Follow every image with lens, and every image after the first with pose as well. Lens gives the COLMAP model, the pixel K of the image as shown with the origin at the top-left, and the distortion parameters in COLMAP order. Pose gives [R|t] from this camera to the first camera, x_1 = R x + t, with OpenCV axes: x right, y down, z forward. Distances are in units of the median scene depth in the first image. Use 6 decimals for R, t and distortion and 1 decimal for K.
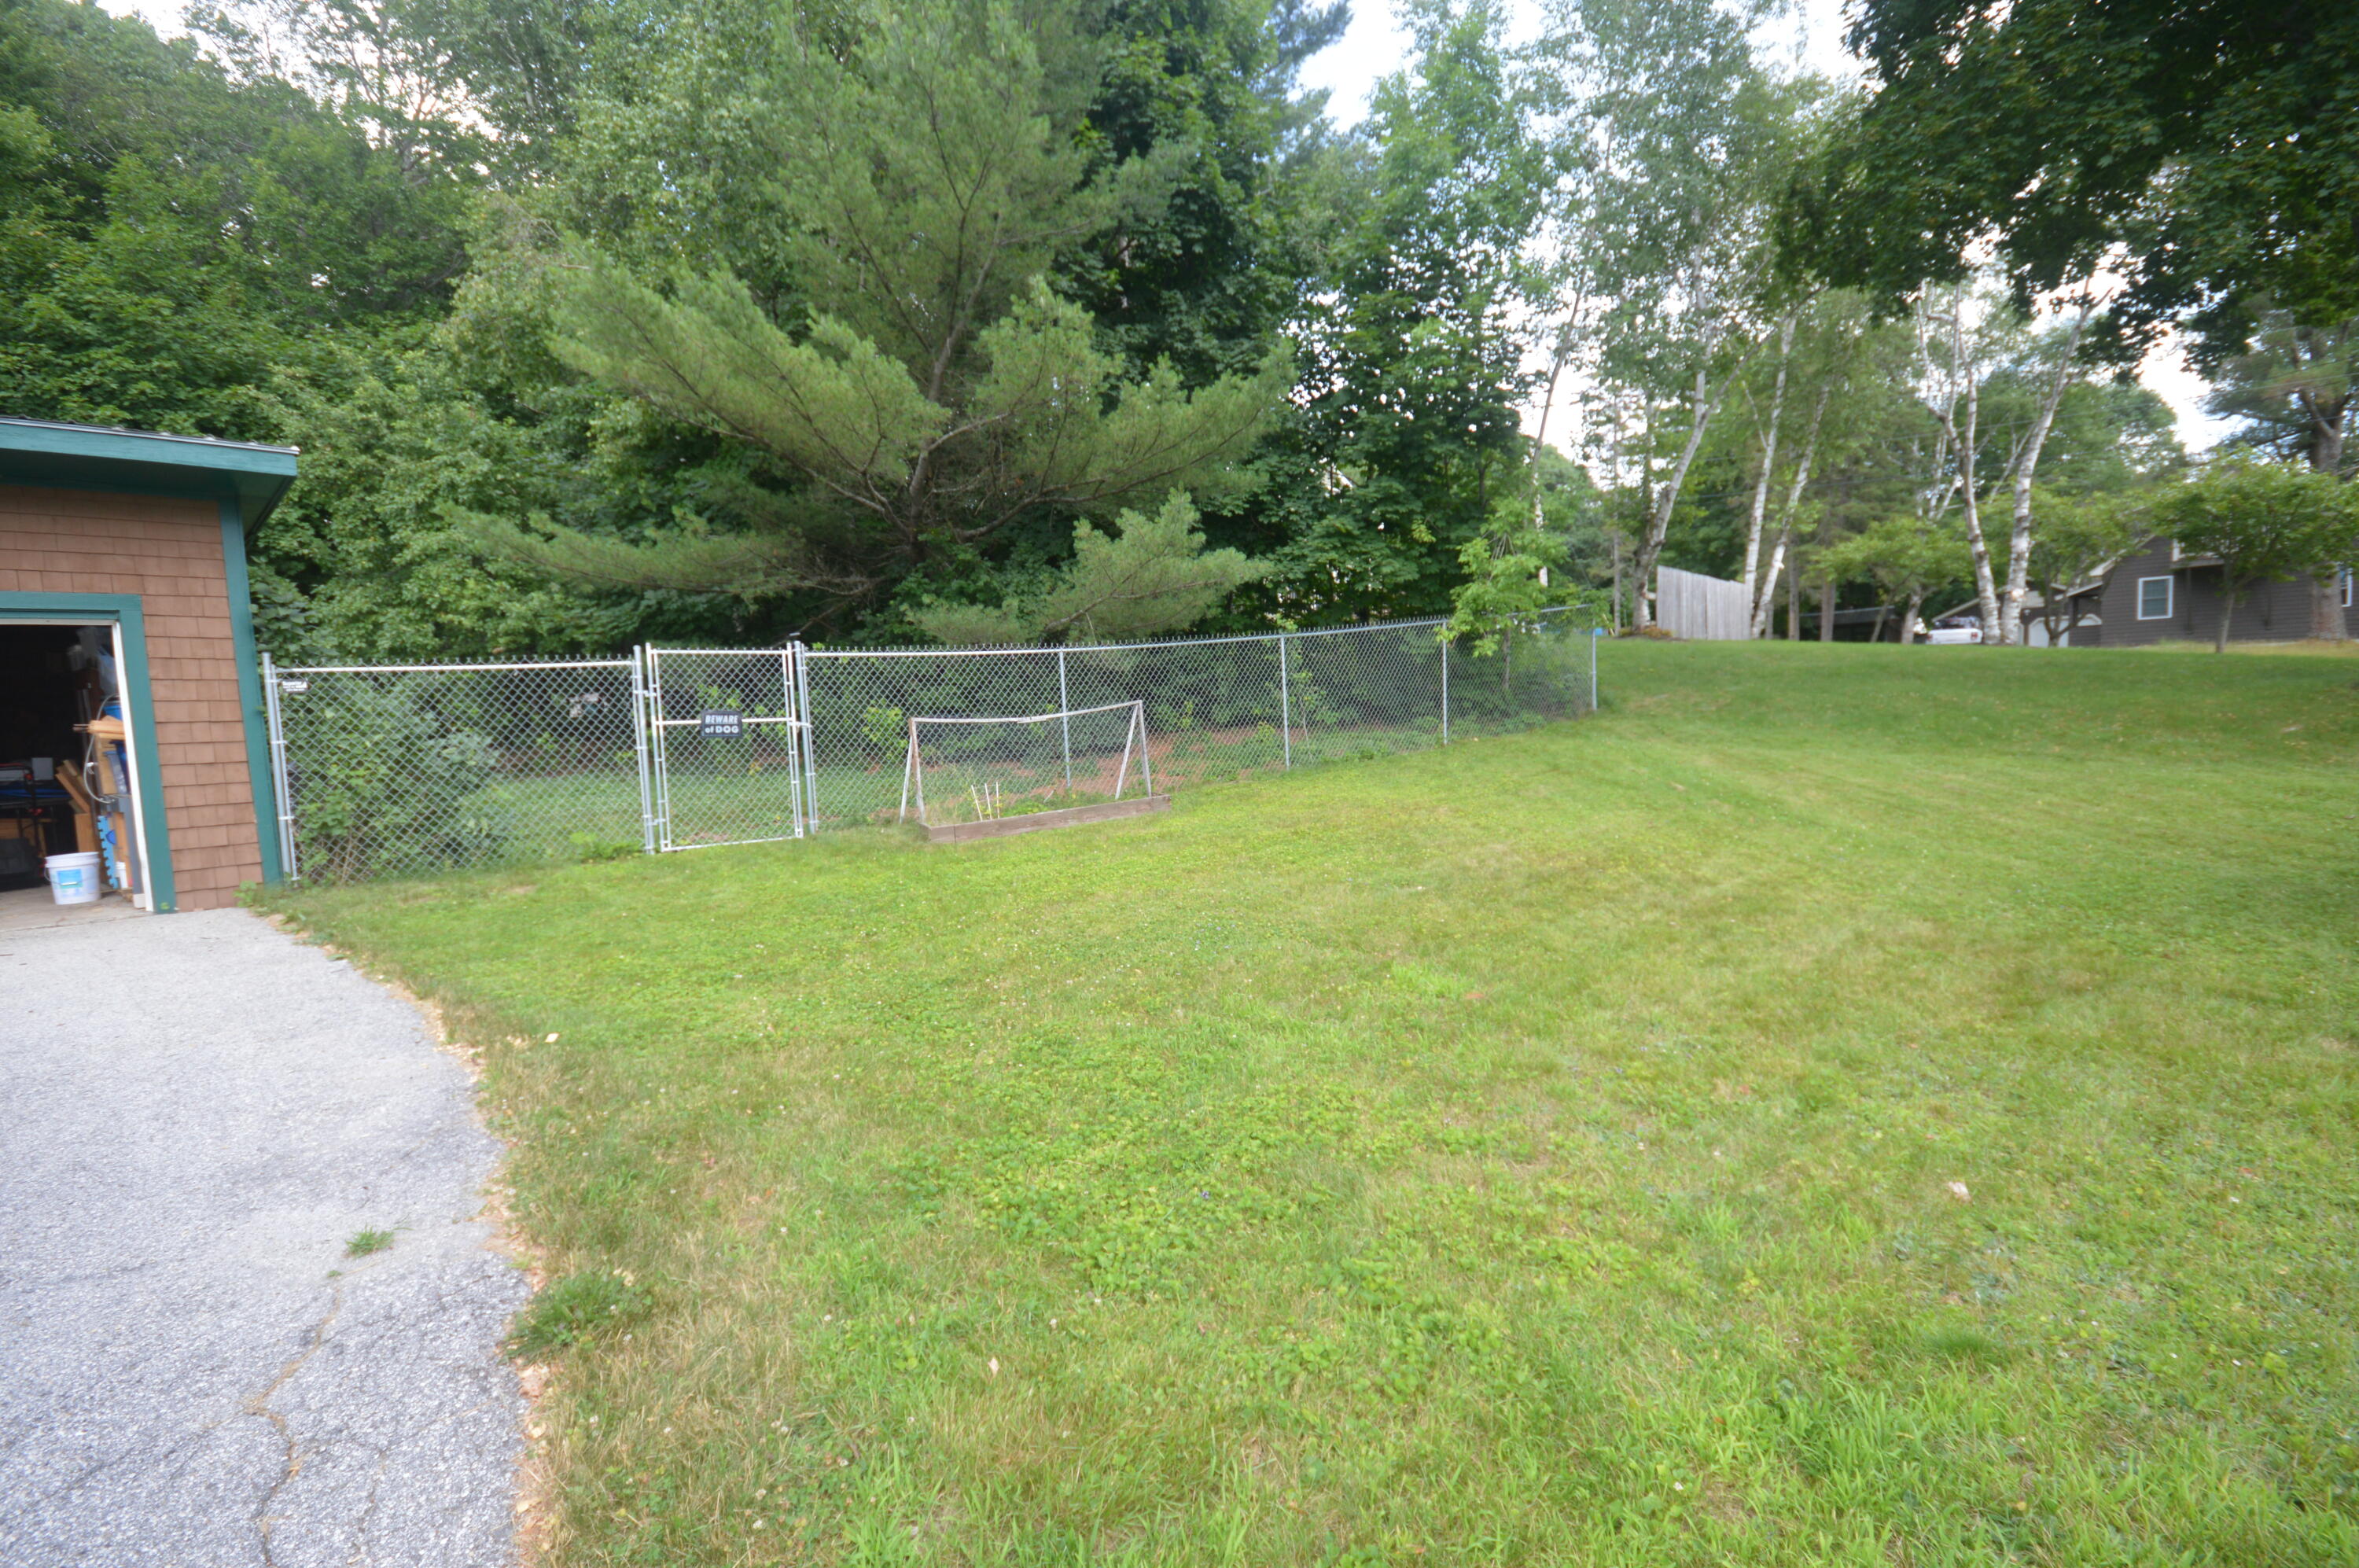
lens RADIAL K [[1050.7, 0, 1179.3], [0, 1050.7, 801.4], [0, 0, 1]] dist [-0.026367, -0.000732]
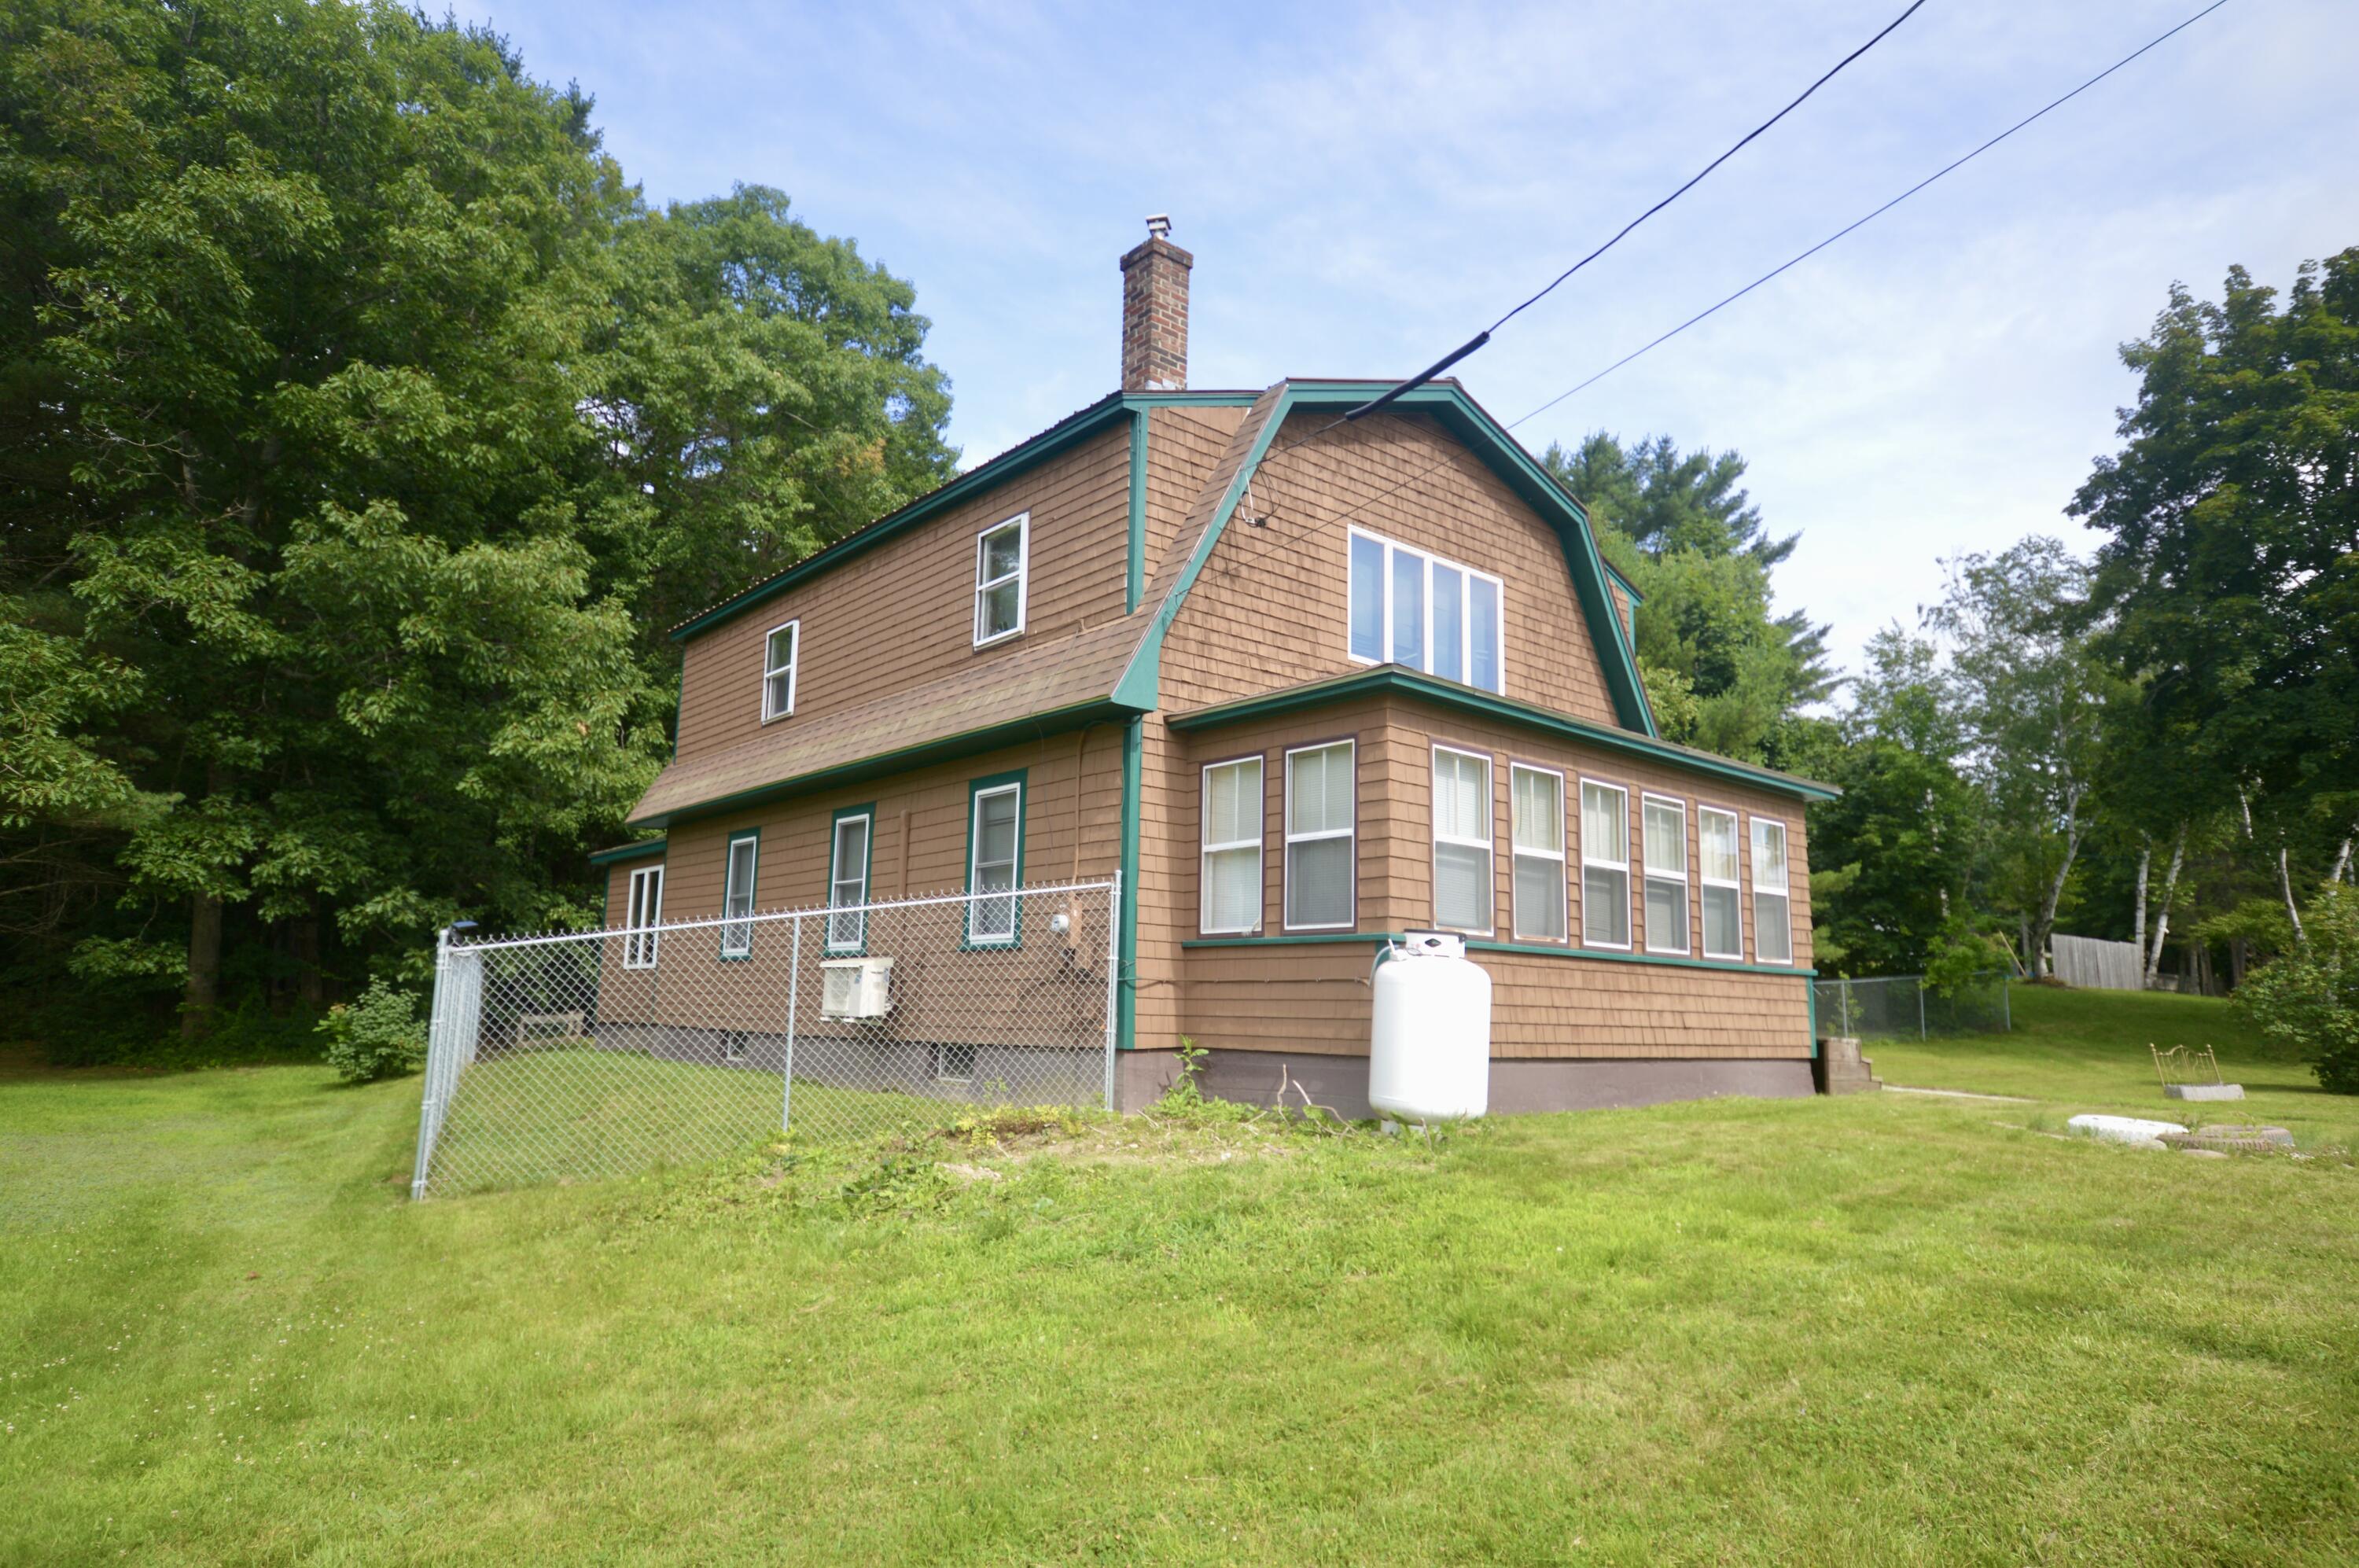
lens RADIAL K [[1356.5, 0, 1176.3], [0, 1356.5, 794.5], [0, 0, 1]] dist [0.017064, 0.001979]
pose [[0.985569, 0.032818, -0.166060, -0.555283], [-0.072975, 0.967556, -0.241887, 0.168704], [0.152734, 0.250515, 0.955989, -1.362402]]
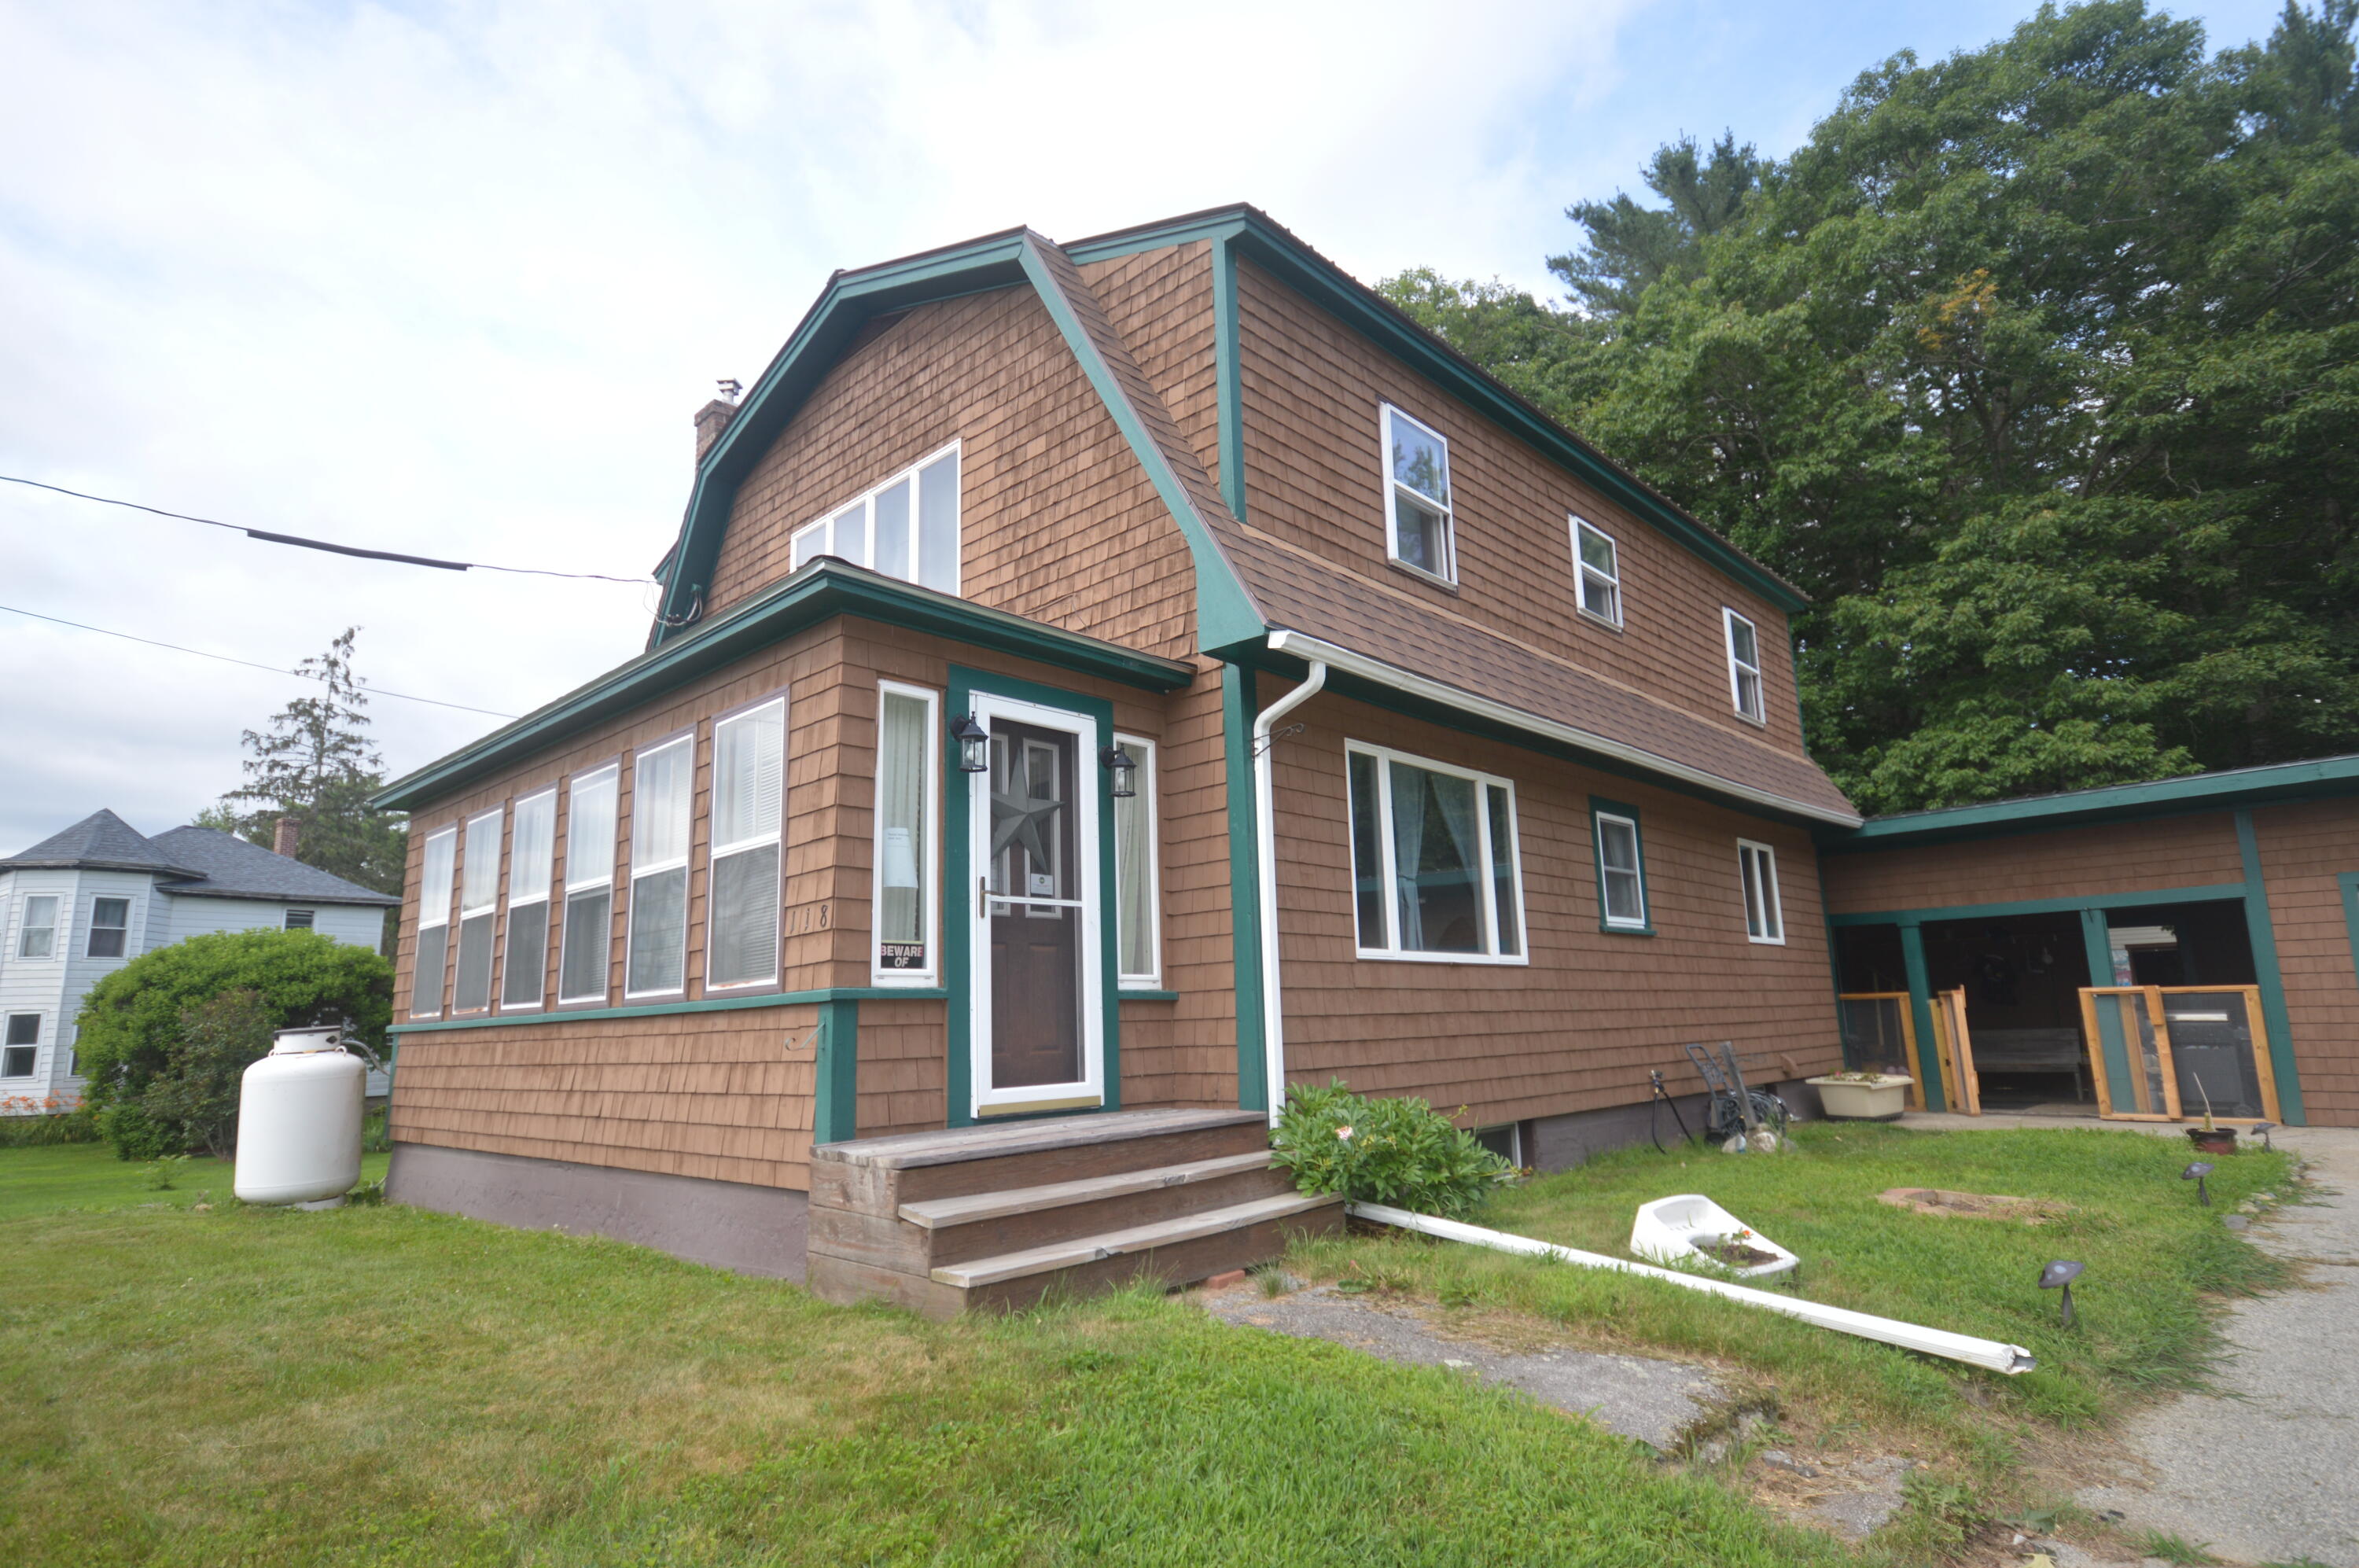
lens RADIAL K [[1242.7, 0, 1178.8], [0, 1242.7, 789.7], [0, 0, 1]] dist [0.011004, 0.003268]
pose [[-0.057013, -0.154755, -0.986307, -0.034742], [-0.060245, 0.986646, -0.151325, 0.048759], [0.996554, 0.050793, -0.065575, -0.469939]]
